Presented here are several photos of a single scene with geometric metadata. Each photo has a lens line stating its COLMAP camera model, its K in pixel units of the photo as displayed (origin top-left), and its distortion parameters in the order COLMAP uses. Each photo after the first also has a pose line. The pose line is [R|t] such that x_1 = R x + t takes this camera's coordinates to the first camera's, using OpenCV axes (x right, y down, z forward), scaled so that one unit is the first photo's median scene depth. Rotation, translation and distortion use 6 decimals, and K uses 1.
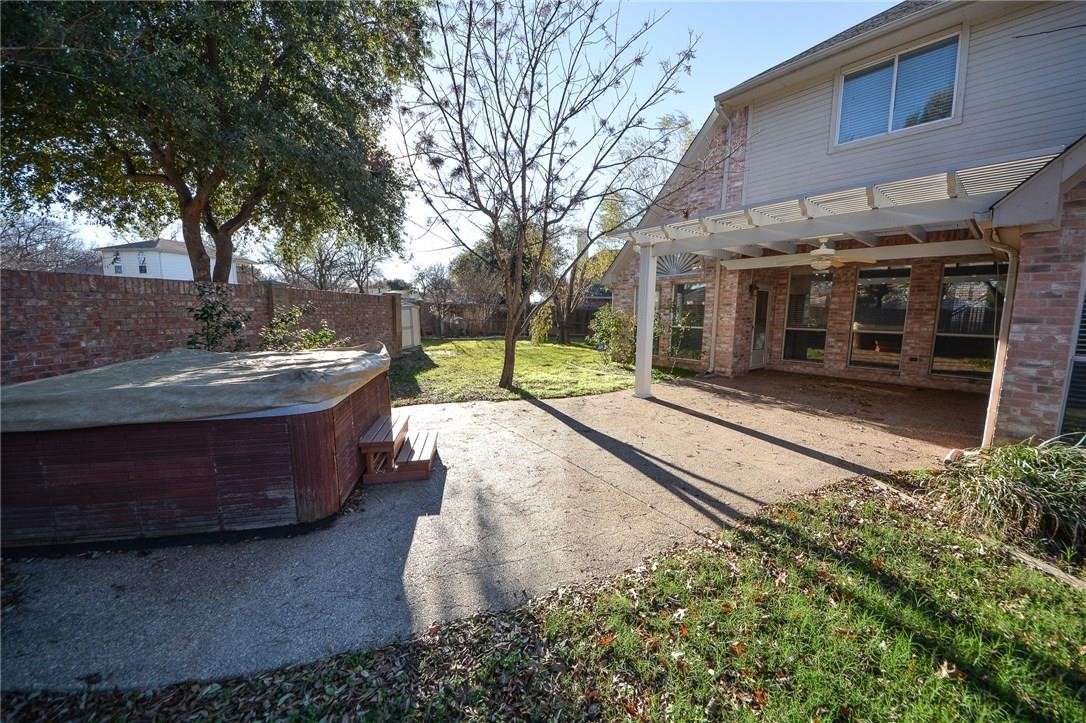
lens RADIAL K [[400.0, 0, 544.5], [0, 400.0, 367.4], [0, 0, 1]] dist [0.025998, -0.018180]
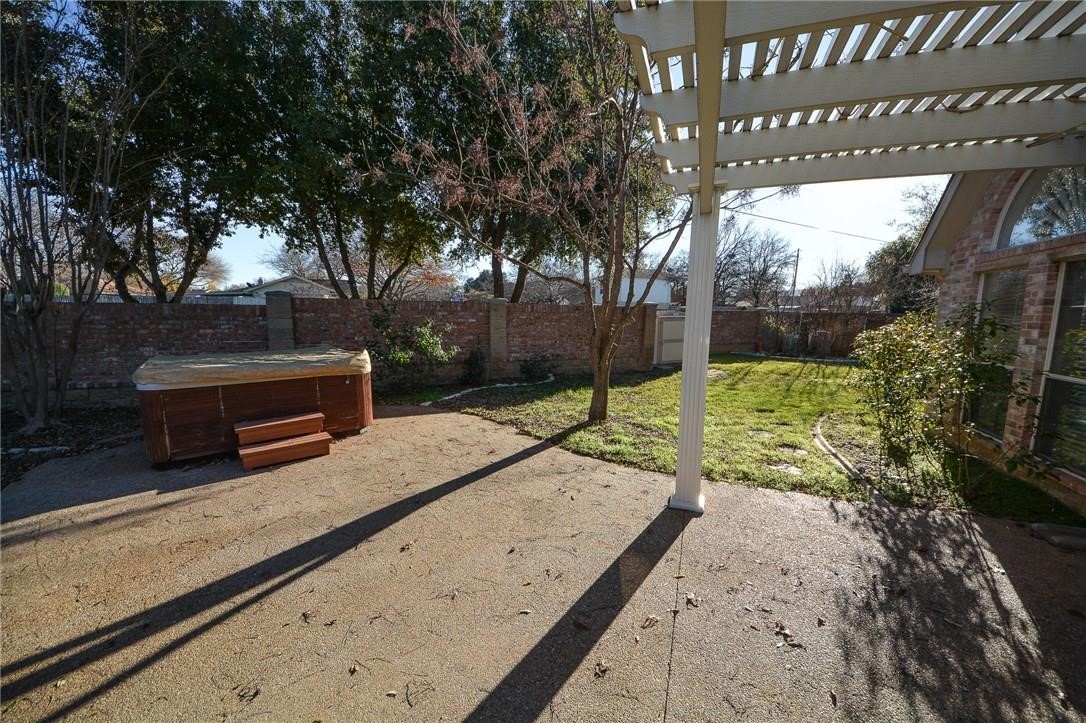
lens RADIAL K [[392.0, 0, 554.5], [0, 392.0, 364.4], [0, 0, 1]] dist [0.020313, -0.017254]
pose [[0.503886, 0.104693, -0.857402, 0.599680], [-0.130860, 0.990423, 0.044031, -0.101789], [0.853800, 0.090013, 0.512760, 0.647182]]
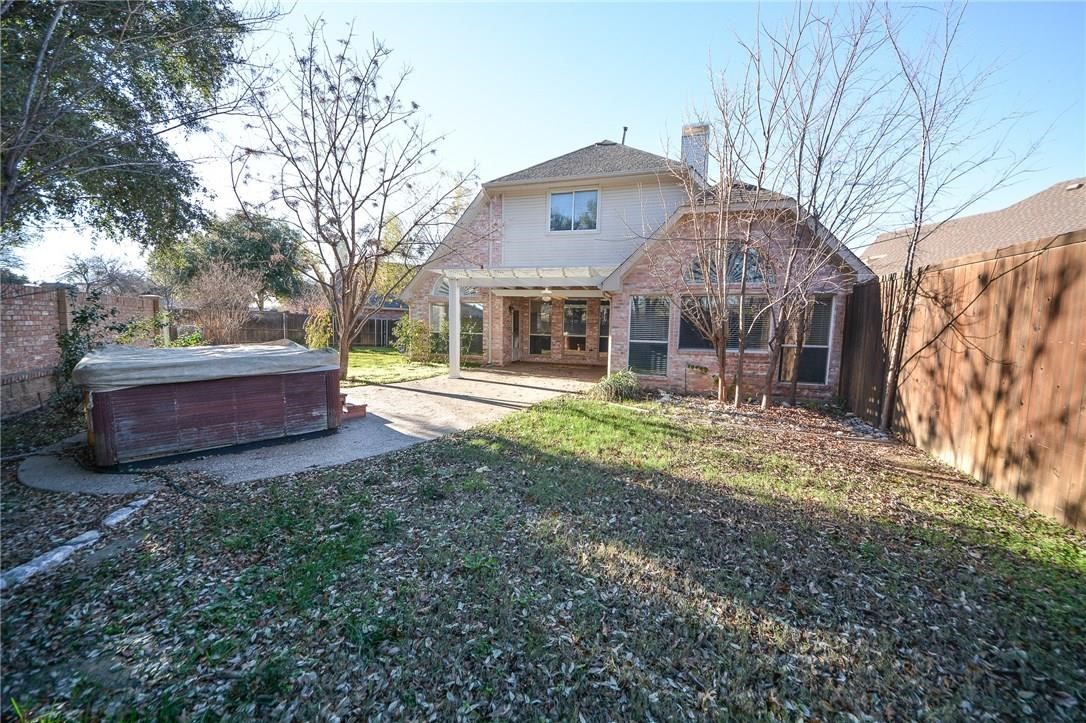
lens RADIAL K [[392.0, 0, 554.5], [0, 392.0, 364.4], [0, 0, 1]] dist [0.020313, -0.017254]
pose [[0.816215, -0.044543, 0.576028, -0.300017], [0.063890, 0.997867, -0.013367, 0.066966], [-0.574204, 0.047713, 0.817320, -0.429046]]
